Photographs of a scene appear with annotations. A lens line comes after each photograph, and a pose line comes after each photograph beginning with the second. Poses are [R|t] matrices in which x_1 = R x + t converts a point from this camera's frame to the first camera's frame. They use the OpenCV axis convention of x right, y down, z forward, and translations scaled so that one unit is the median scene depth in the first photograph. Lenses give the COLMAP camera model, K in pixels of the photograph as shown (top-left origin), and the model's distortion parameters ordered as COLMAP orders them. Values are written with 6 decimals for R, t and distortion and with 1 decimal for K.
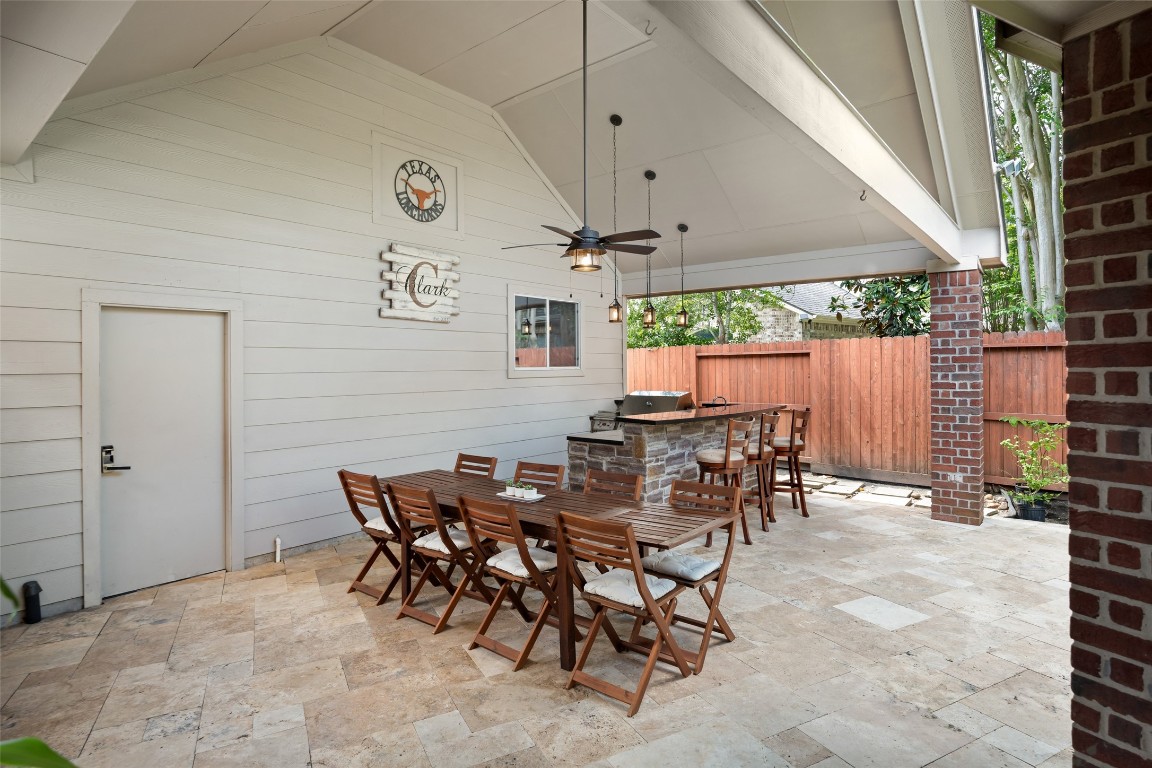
lens RADIAL K [[607.4, 0, 576.5], [0, 607.4, 363.3], [0, 0, 1]] dist [-0.020322, -0.000189]
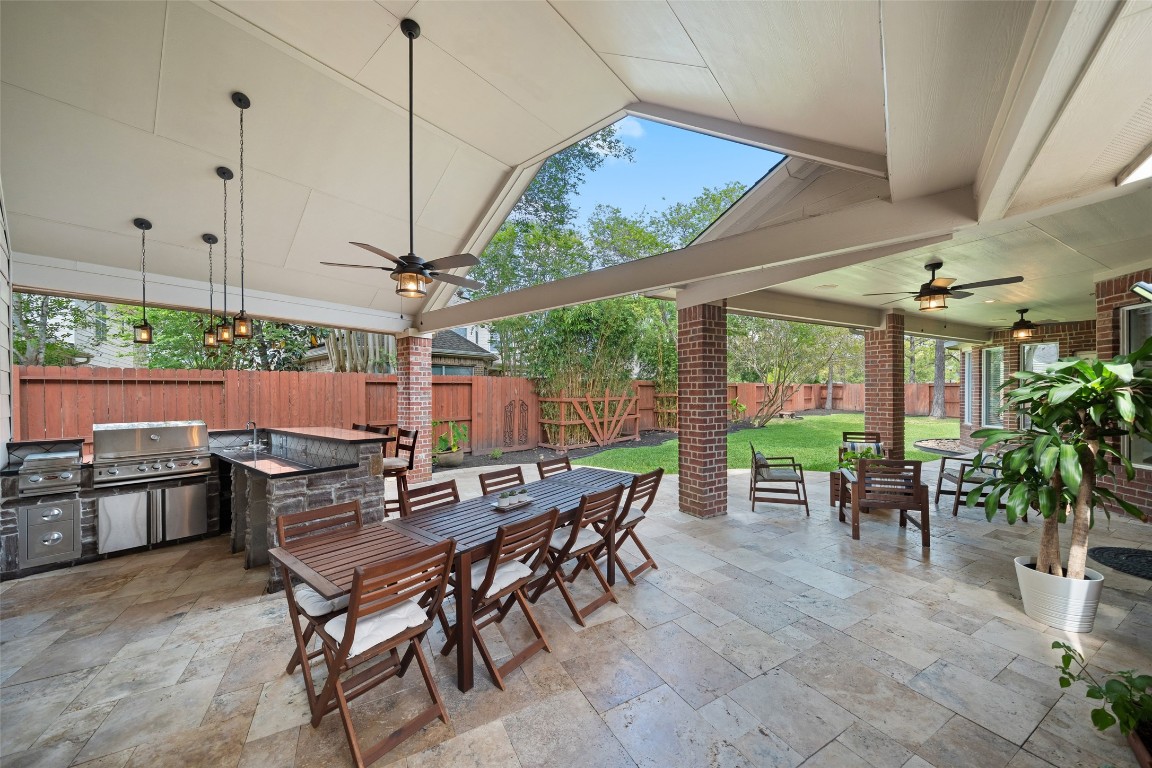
lens RADIAL K [[403.6, 0, 576.0], [0, 403.6, 384.0], [0, 0, 1]] dist [-0.000240, -0.000024]
pose [[-0.016496, 0.027895, 0.999475, -0.541084], [0.000019, 0.999611, -0.027899, 0.013003], [-0.999864, -0.000441, -0.016490, 0.570752]]
